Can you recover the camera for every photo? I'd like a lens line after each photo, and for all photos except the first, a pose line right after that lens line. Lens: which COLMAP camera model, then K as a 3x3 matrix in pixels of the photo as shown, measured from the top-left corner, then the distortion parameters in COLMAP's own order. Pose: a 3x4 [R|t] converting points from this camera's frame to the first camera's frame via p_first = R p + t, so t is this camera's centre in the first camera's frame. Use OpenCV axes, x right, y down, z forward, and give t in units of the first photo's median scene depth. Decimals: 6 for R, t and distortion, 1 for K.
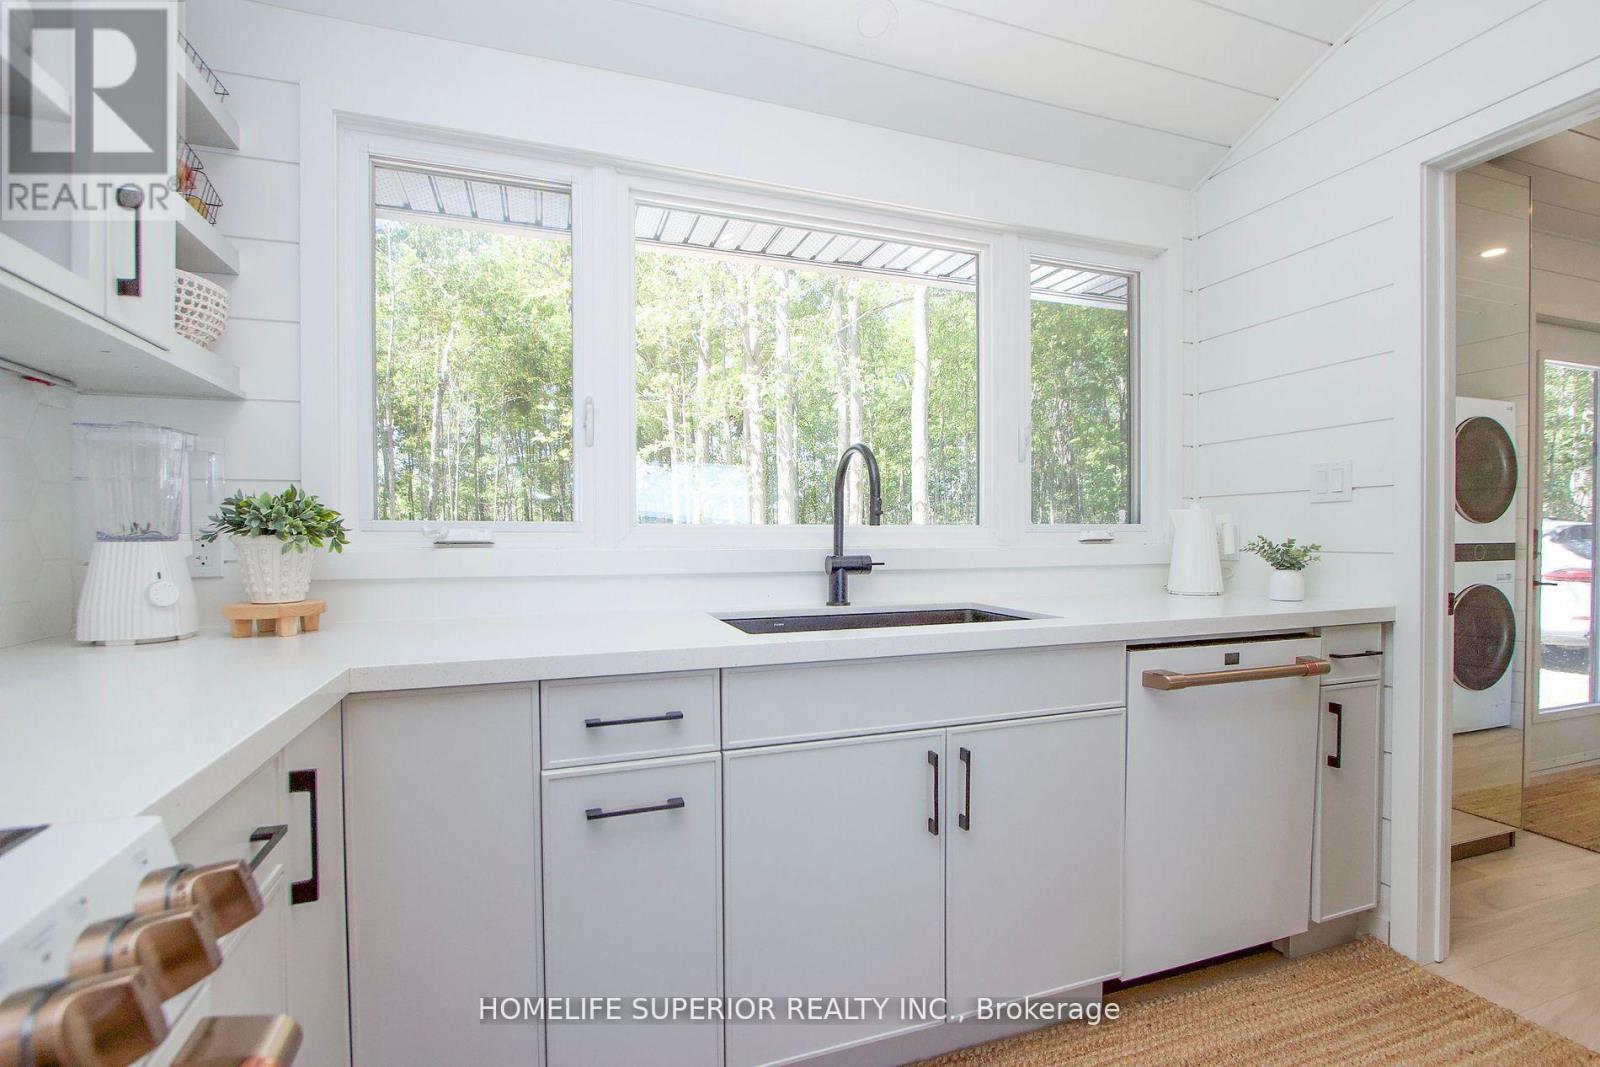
lens RADIAL K [[735.3, 0, 812.8], [0, 735.3, 543.6], [0, 0, 1]] dist [-0.013279, -0.000958]
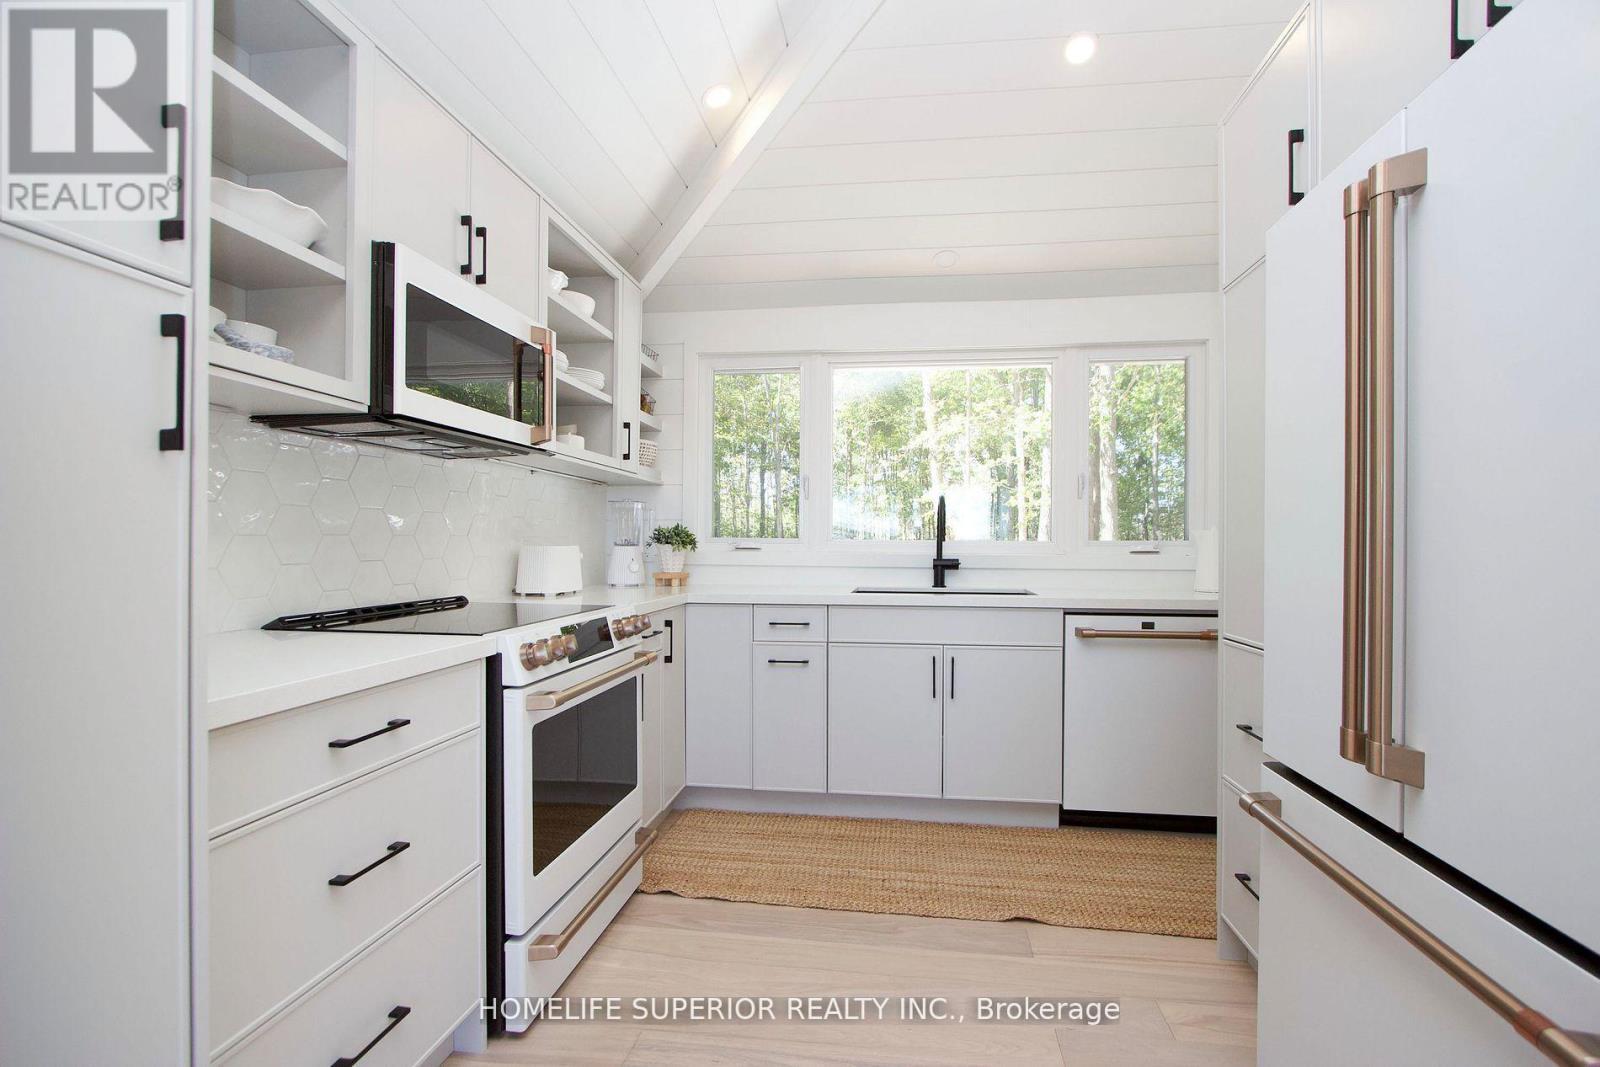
lens RADIAL K [[735.3, 0, 811.9], [0, 735.3, 544.5], [0, 0, 1]] dist [-0.013279, -0.000958]
pose [[0.886516, 0.007604, -0.462635, 0.714138], [-0.014853, 0.999817, -0.012028, 0.010741], [0.462459, 0.017535, 0.886467, -0.837484]]
